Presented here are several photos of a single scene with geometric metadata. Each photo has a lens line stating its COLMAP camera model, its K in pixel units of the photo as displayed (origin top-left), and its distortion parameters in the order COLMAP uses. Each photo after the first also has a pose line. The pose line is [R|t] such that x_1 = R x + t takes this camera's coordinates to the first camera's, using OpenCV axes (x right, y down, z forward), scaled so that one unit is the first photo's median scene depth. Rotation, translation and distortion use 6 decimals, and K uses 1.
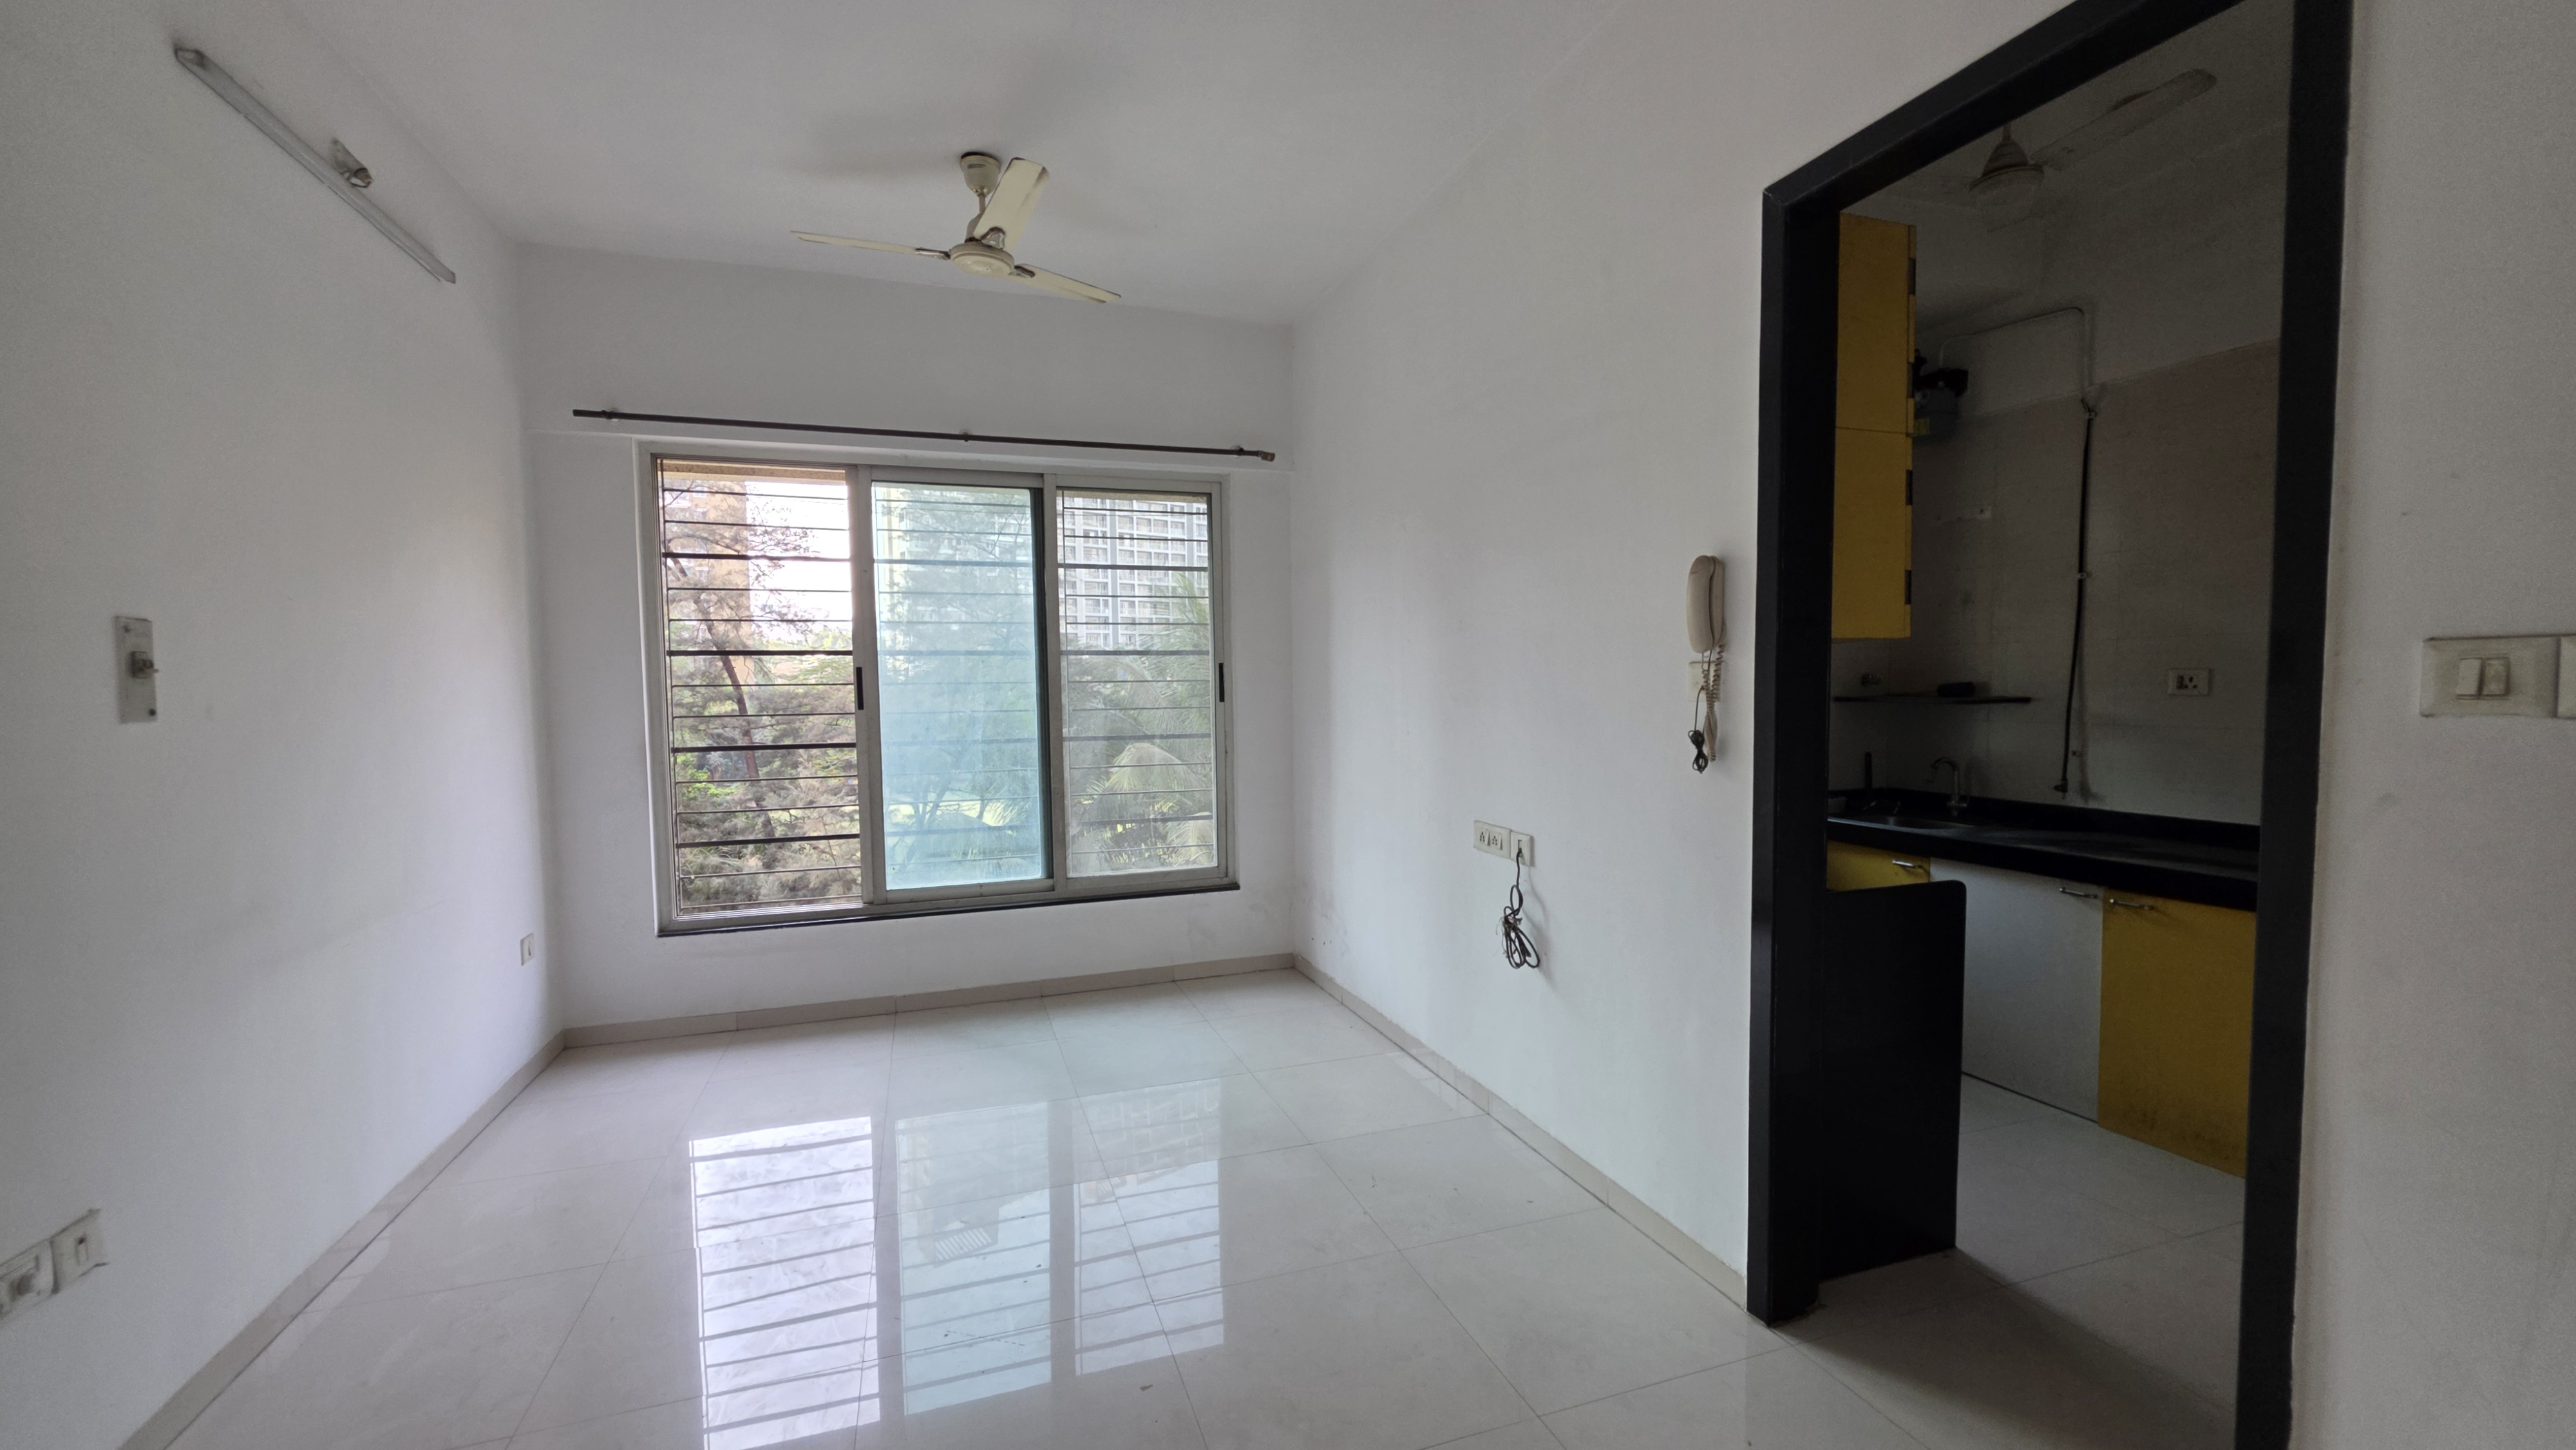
lens RADIAL K [[1045.2, 0, 1278.6], [0, 1045.2, 735.0], [0, 0, 1]] dist [0.013609, -0.000067]
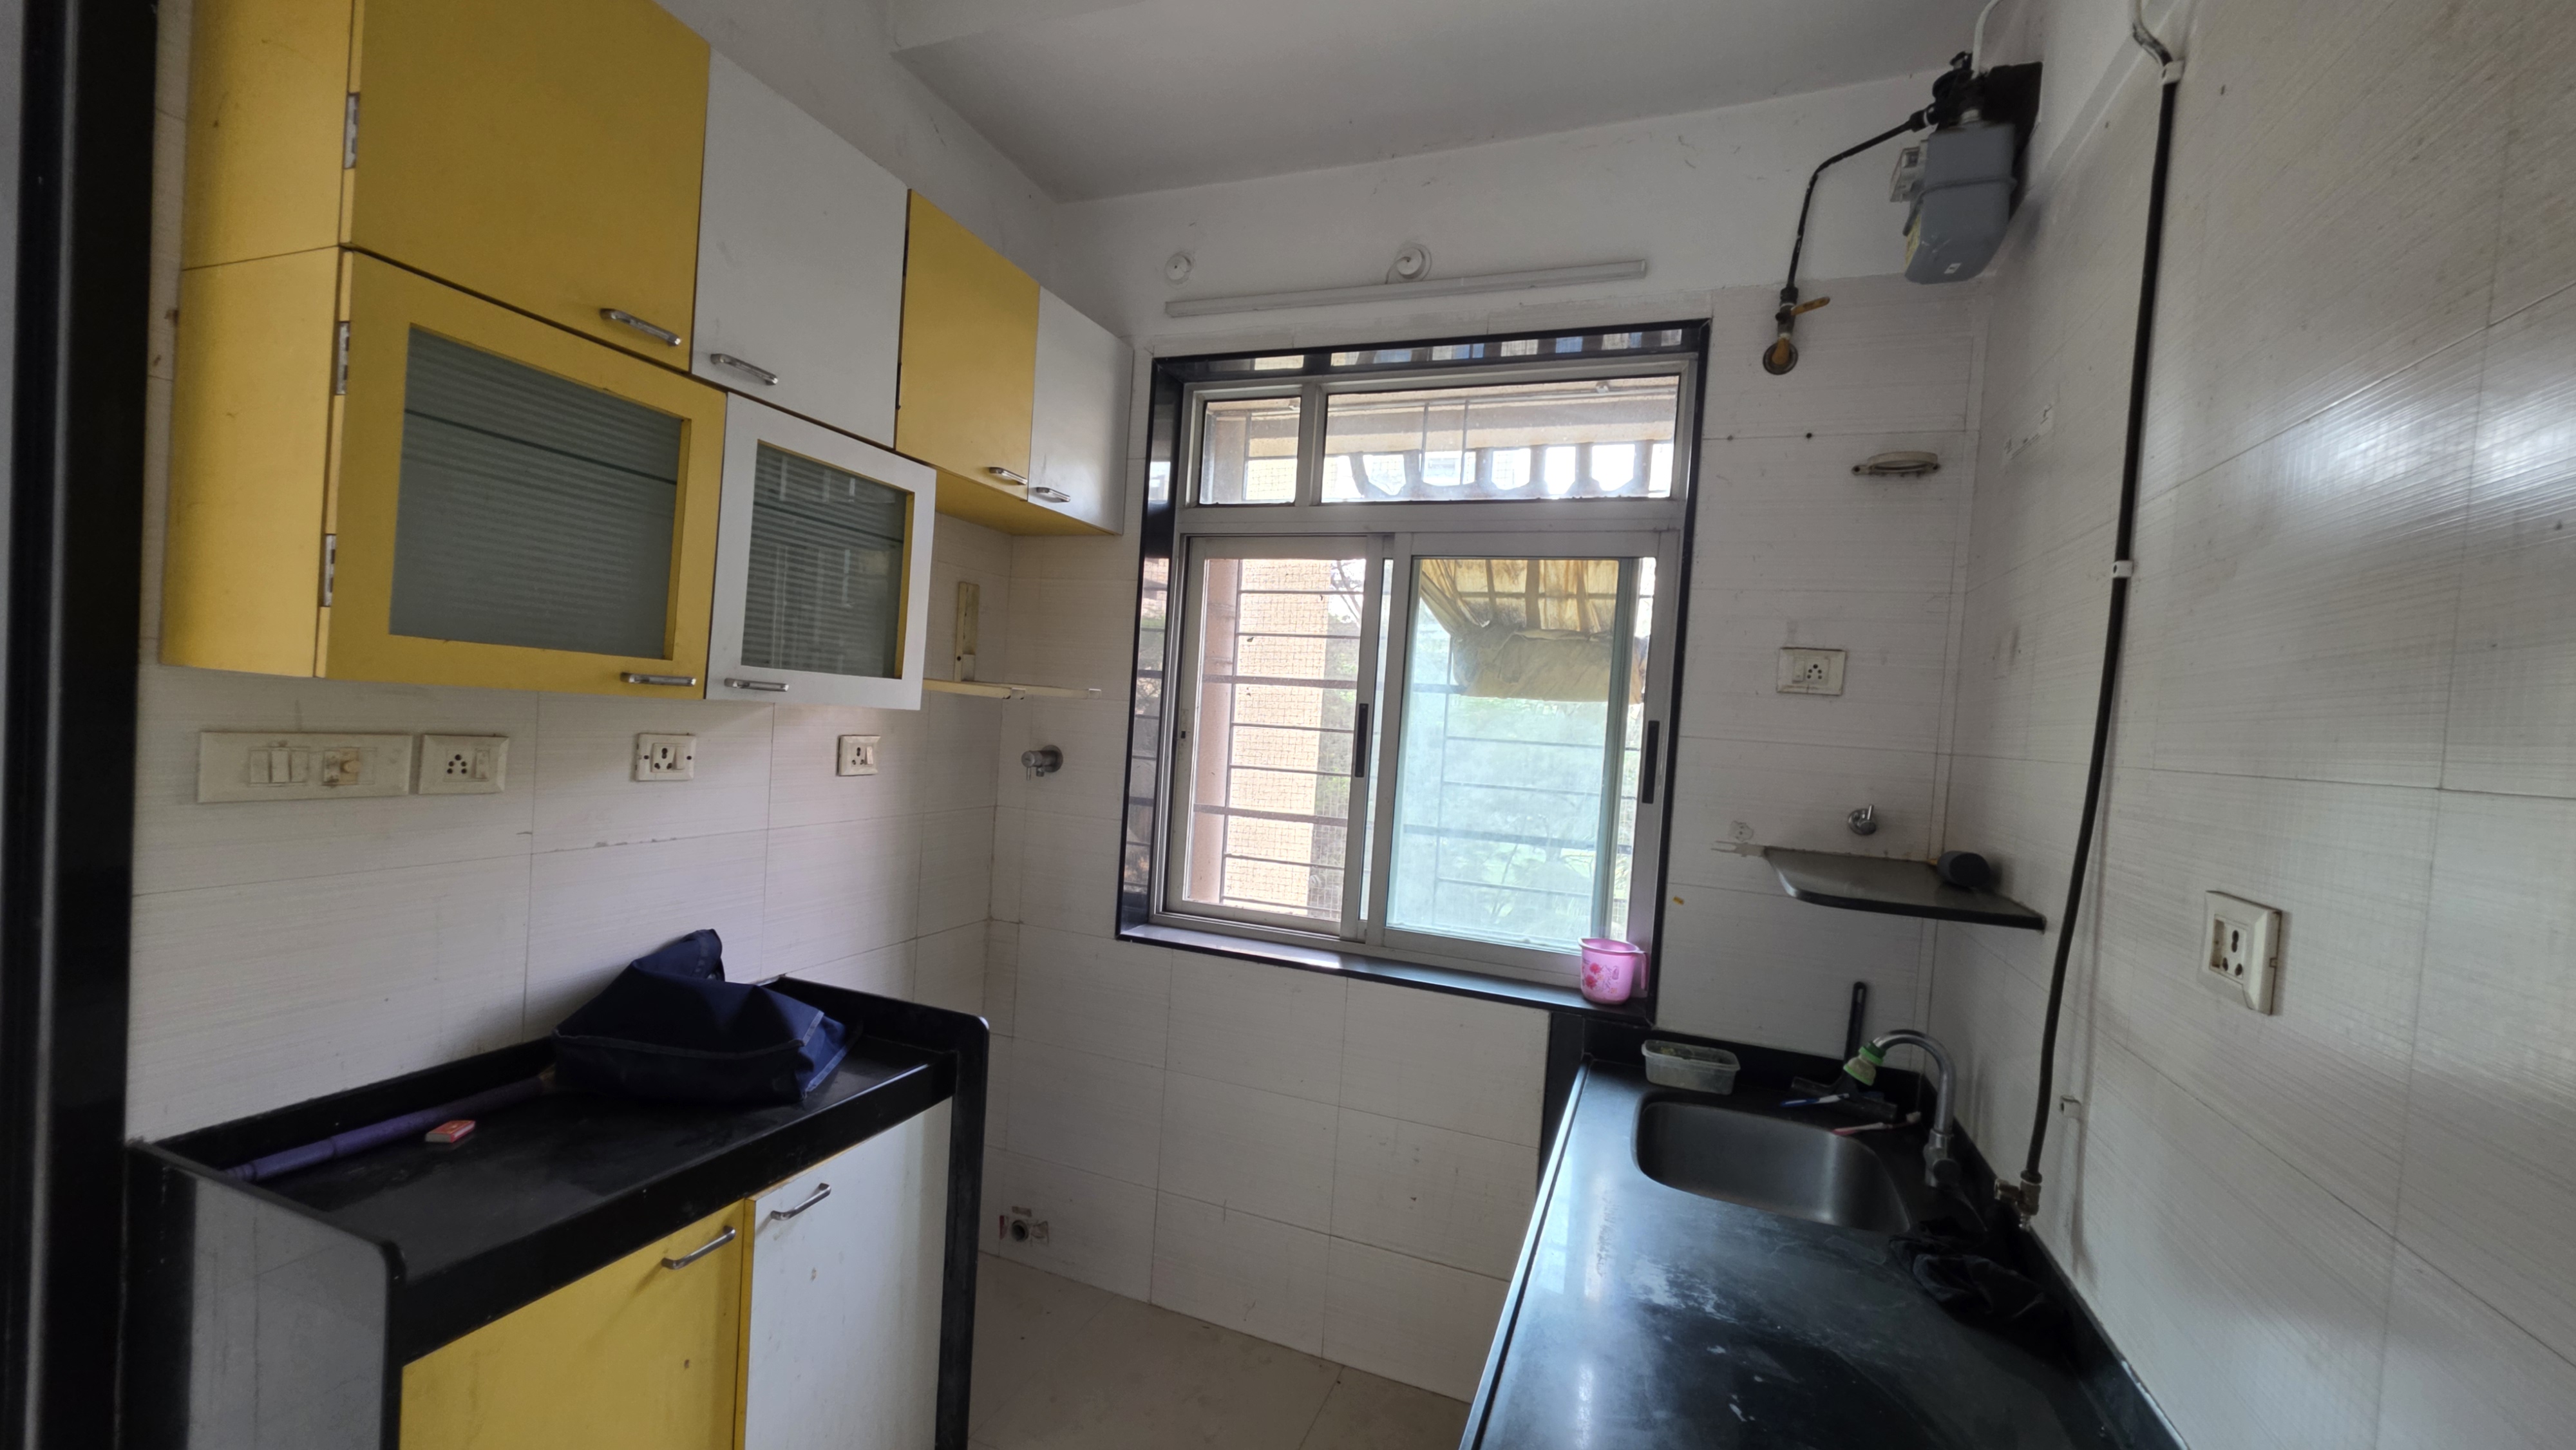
lens RADIAL K [[1045.2, 0, 1278.6], [0, 1045.2, 735.0], [0, 0, 1]] dist [0.013609, -0.000067]
pose [[0.756622, 0.082485, -0.648629, 0.775631], [-0.113627, 0.993504, -0.006203, -0.068219], [0.643904, 0.078395, 0.761079, 0.583964]]
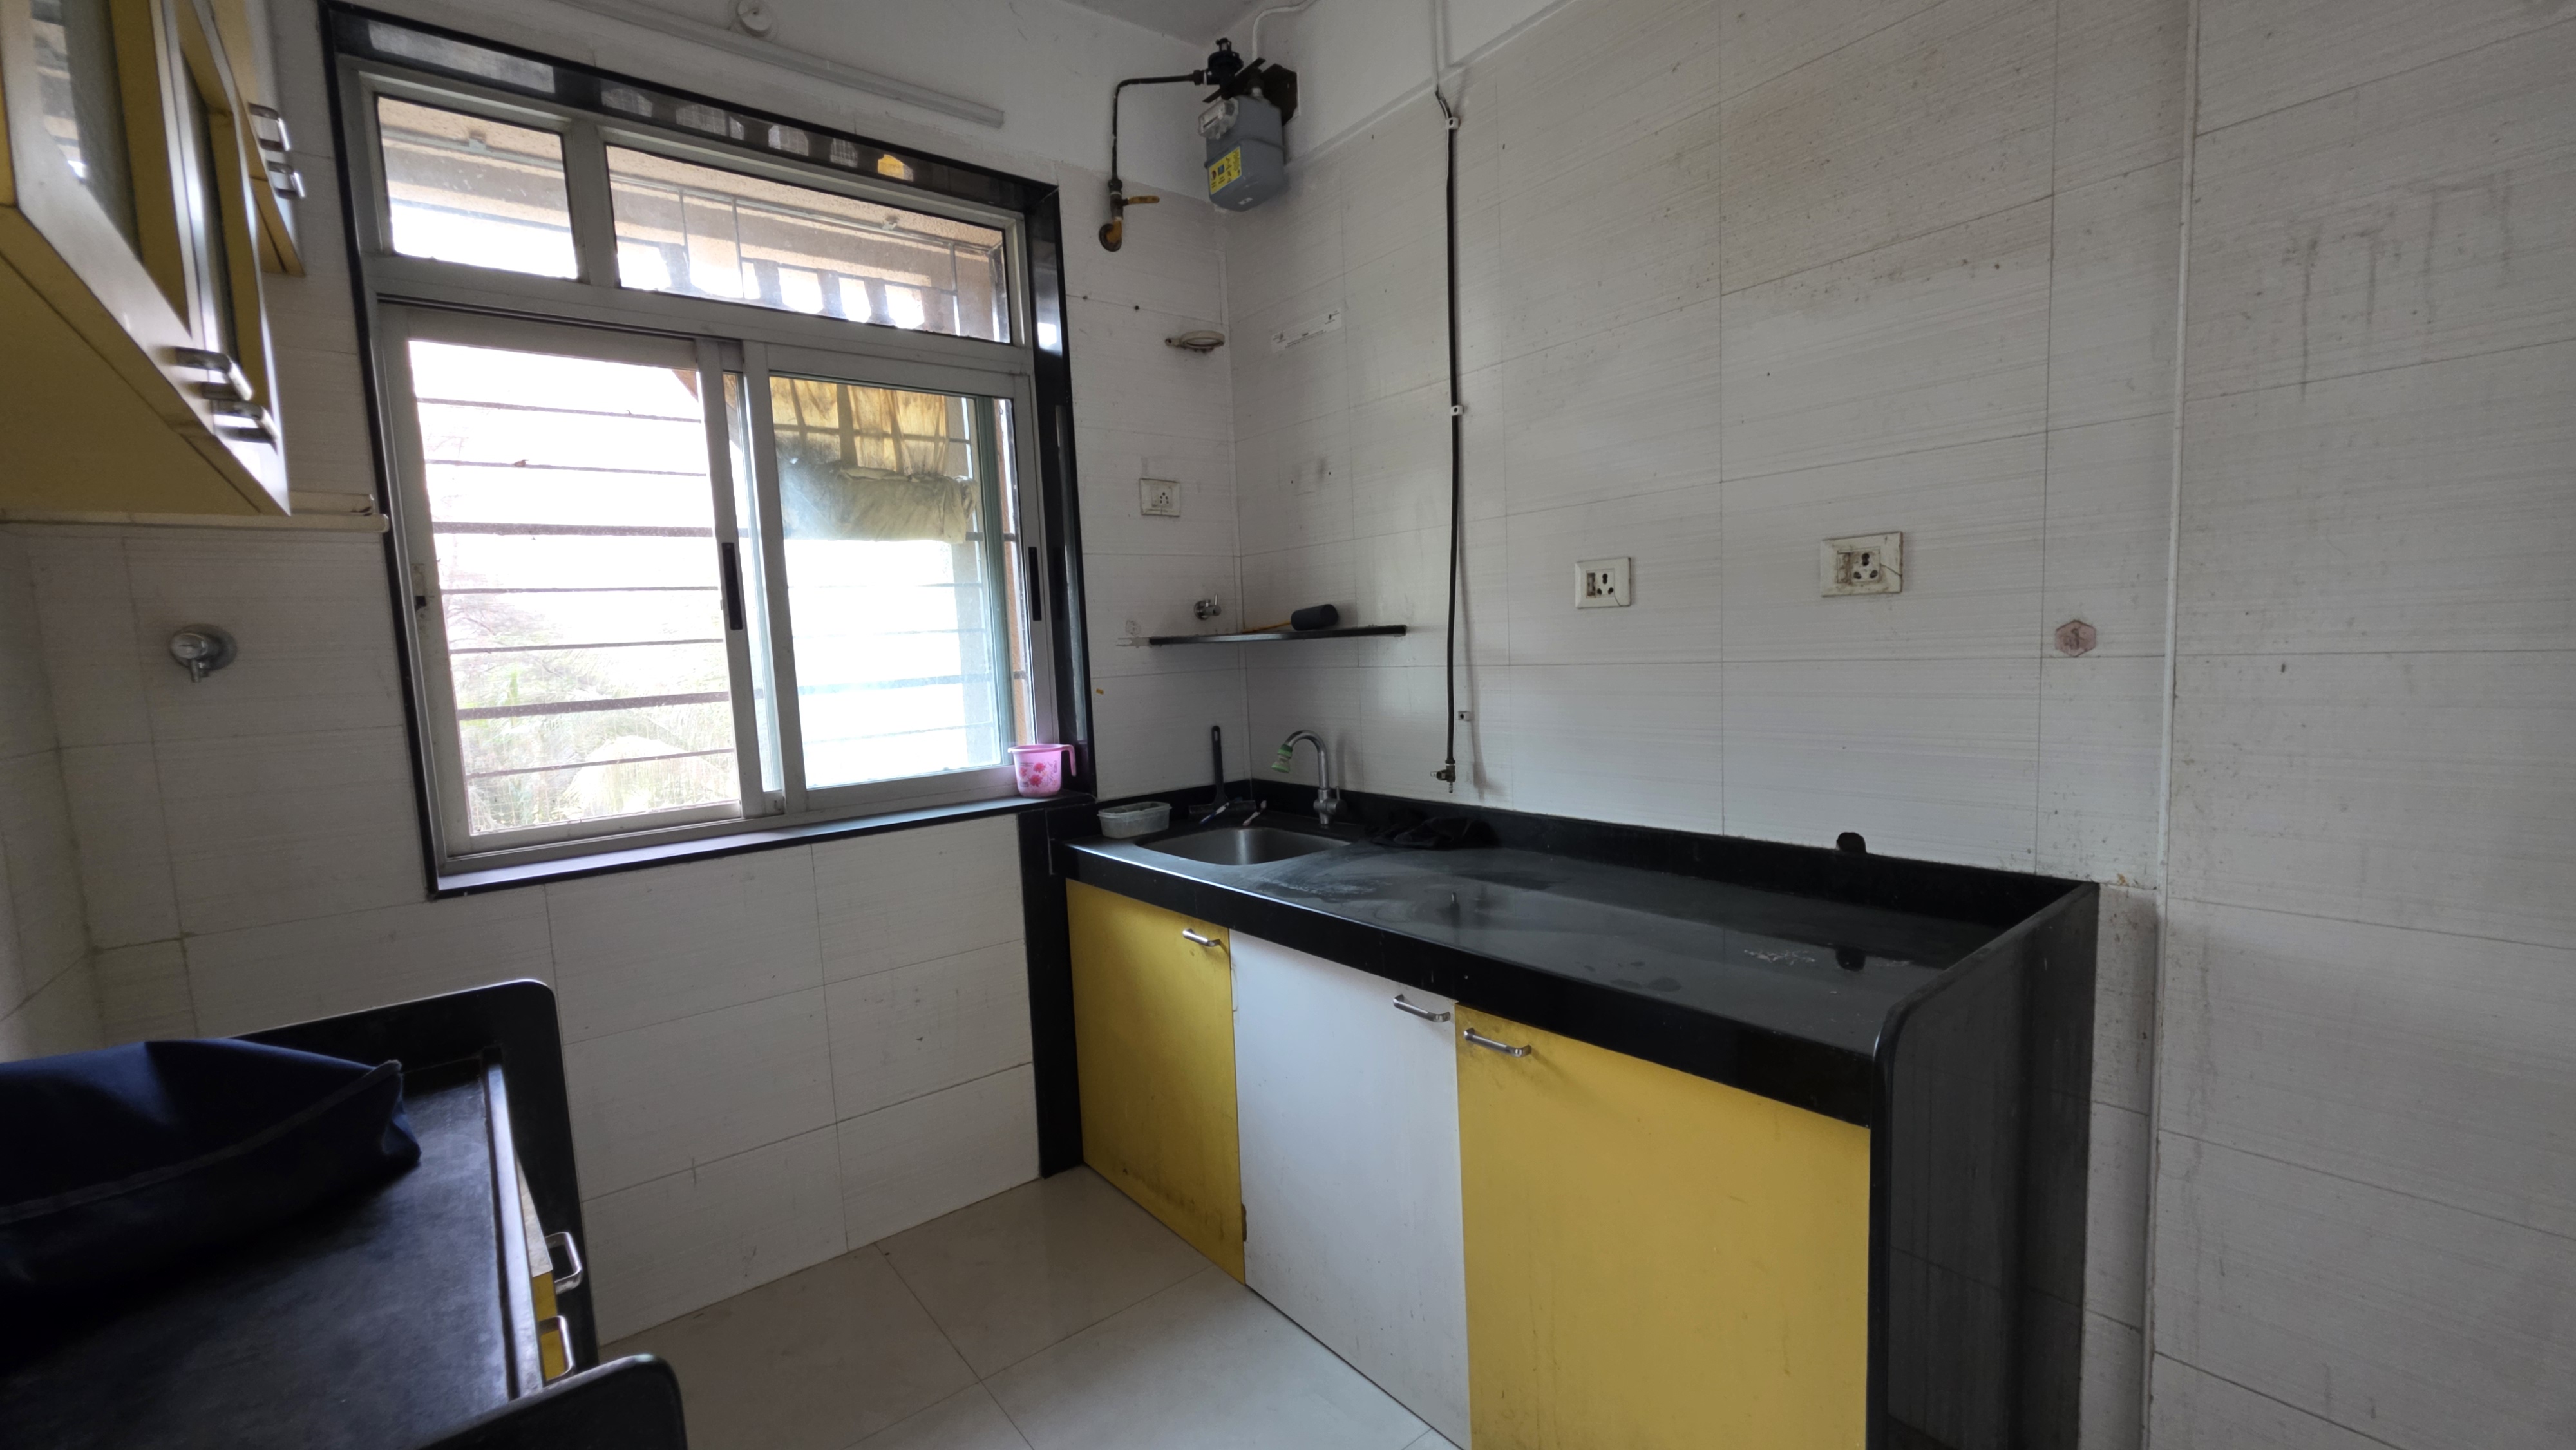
lens RADIAL K [[1045.2, 0, 1278.6], [0, 1045.2, 735.0], [0, 0, 1]] dist [0.013609, -0.000067]
pose [[0.939689, -0.059905, 0.336744, 0.461429], [0.051824, 0.998113, 0.032944, 0.003467], [-0.338082, -0.013505, 0.941020, 0.483249]]
